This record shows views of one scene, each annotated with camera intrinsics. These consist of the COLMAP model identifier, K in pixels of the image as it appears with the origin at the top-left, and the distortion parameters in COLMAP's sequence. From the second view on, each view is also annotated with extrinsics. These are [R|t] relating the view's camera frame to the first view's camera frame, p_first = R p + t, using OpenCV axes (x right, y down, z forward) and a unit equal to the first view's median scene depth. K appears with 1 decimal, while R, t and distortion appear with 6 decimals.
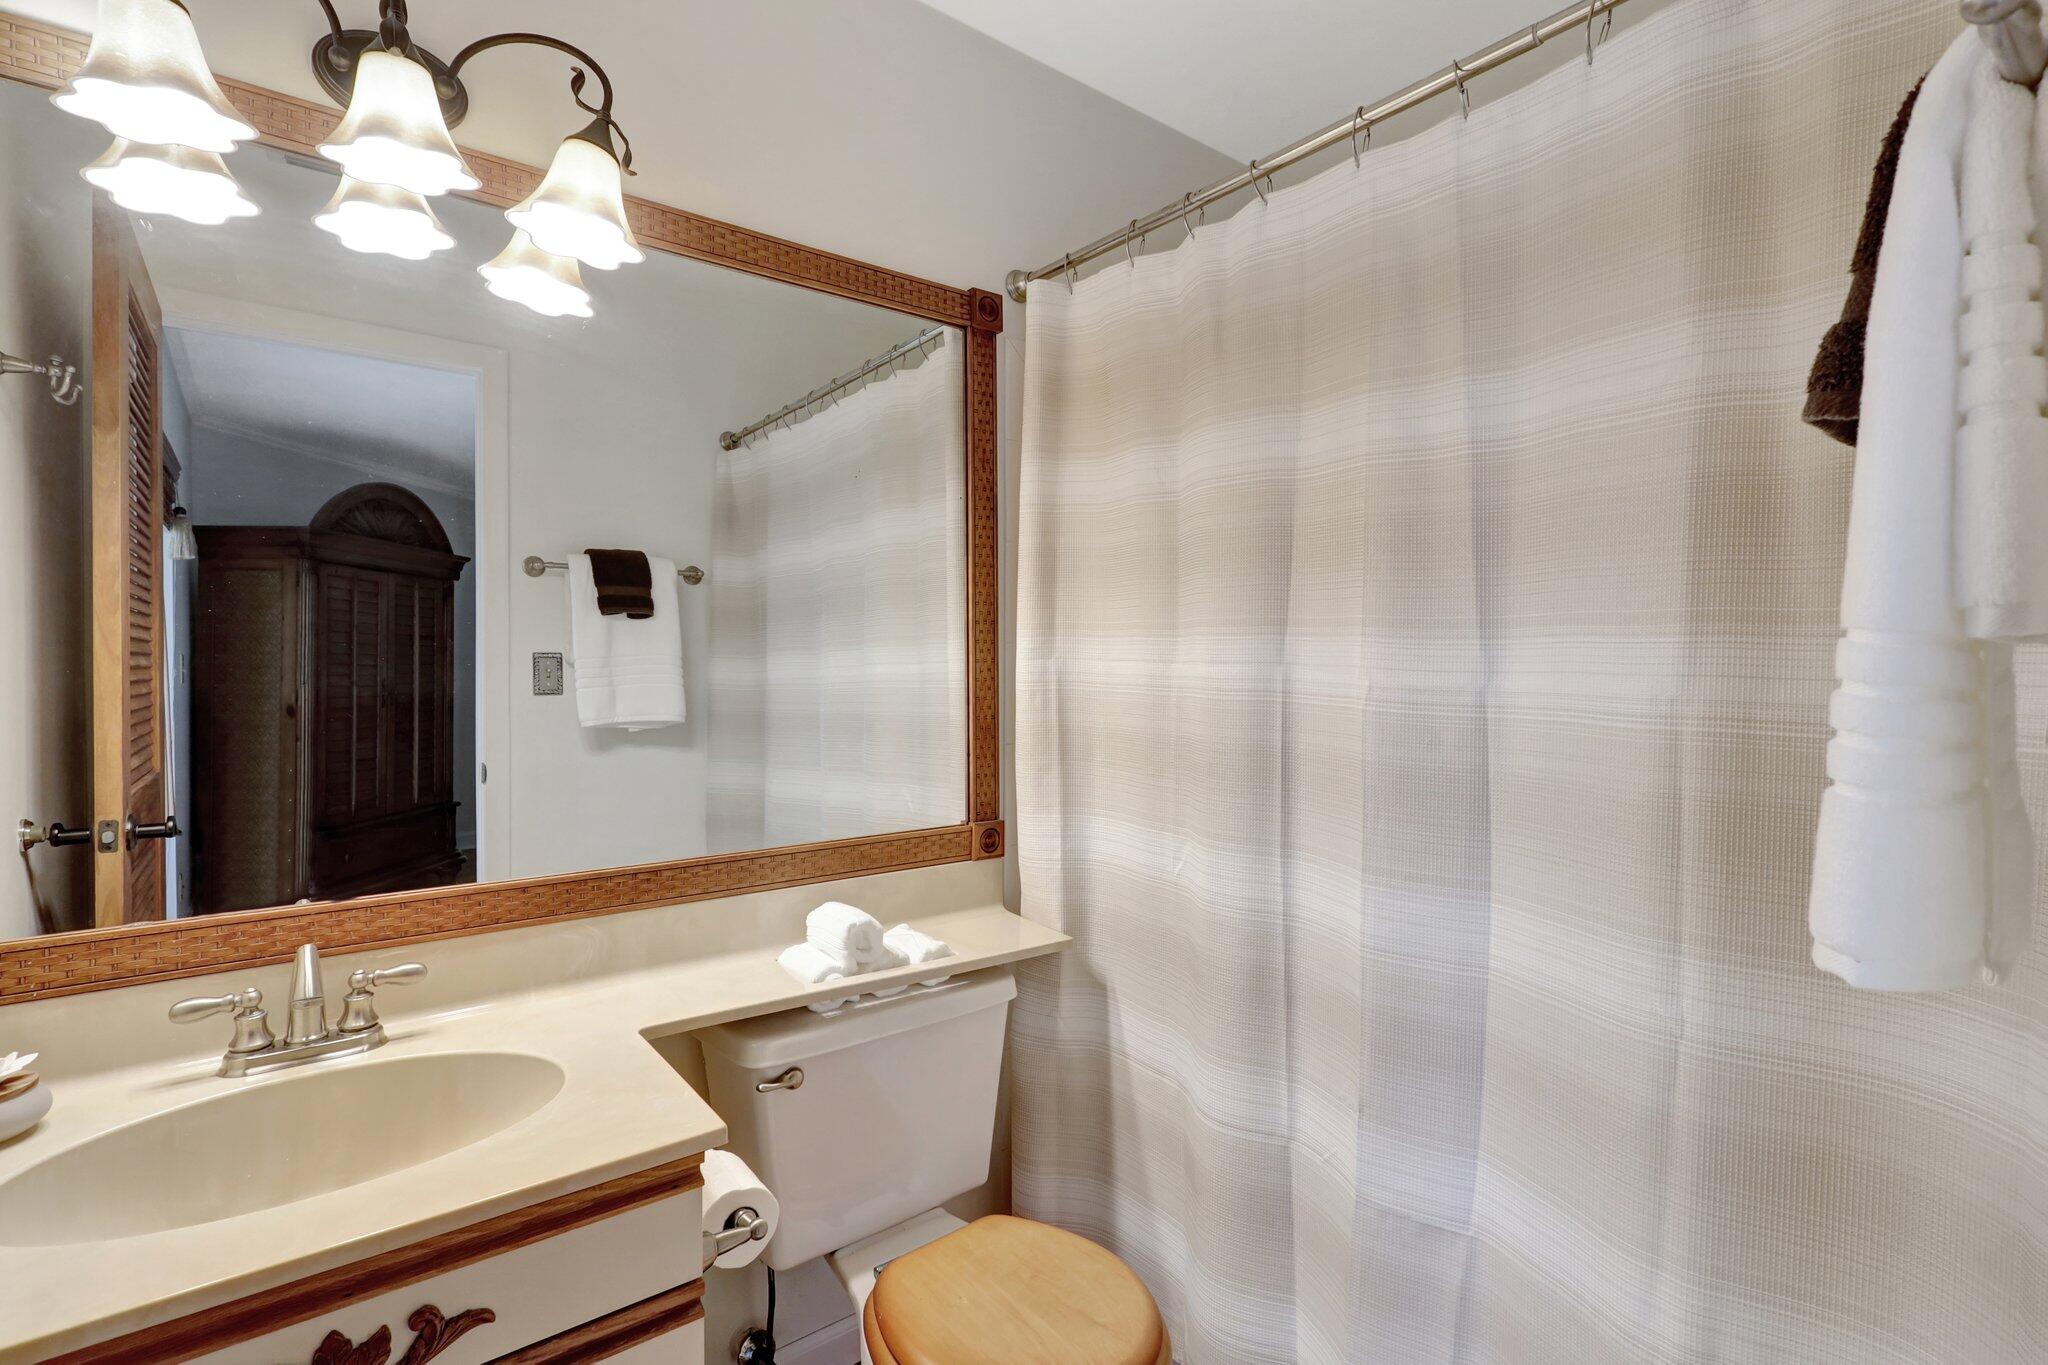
lens RADIAL K [[953.5, 0, 1088.1], [0, 953.5, 637.2], [0, 0, 1]] dist [-0.002847, 0.001617]
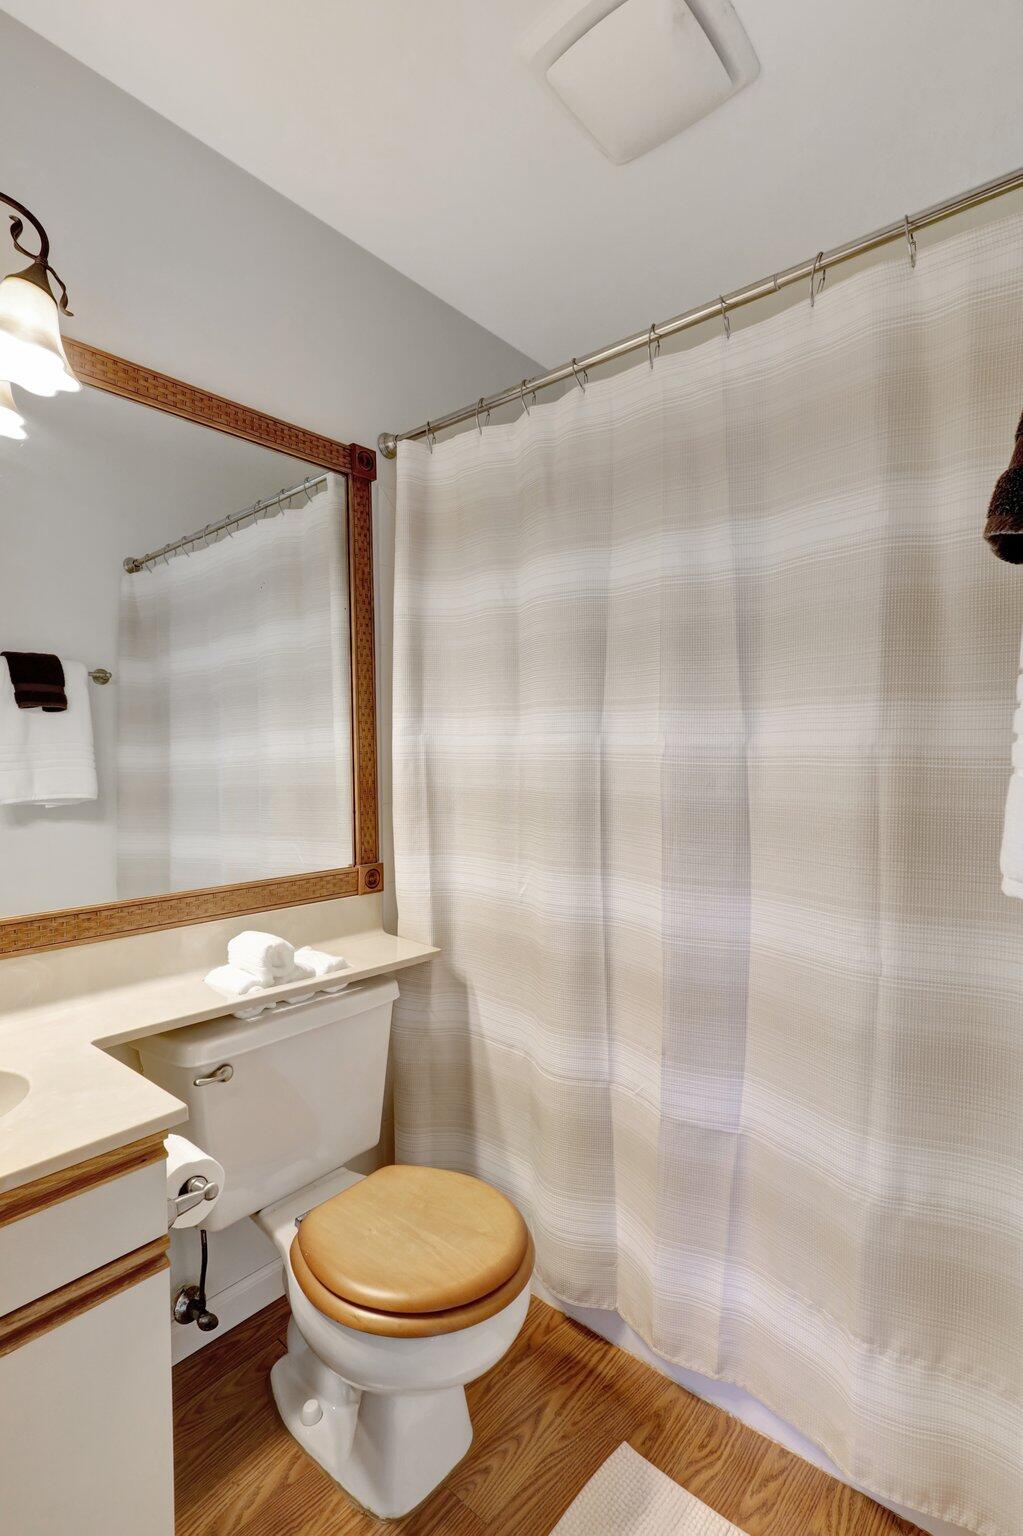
lens RADIAL K [[715.1, 0, 509.0], [0, 715.1, 770.5], [0, 0, 1]] dist [-0.002847, 0.001617]
pose [[0.979886, -0.015338, 0.198970, -0.126355], [0.014535, 0.999879, 0.005493, 0.074112], [-0.199030, -0.002491, 0.979990, 0.029045]]
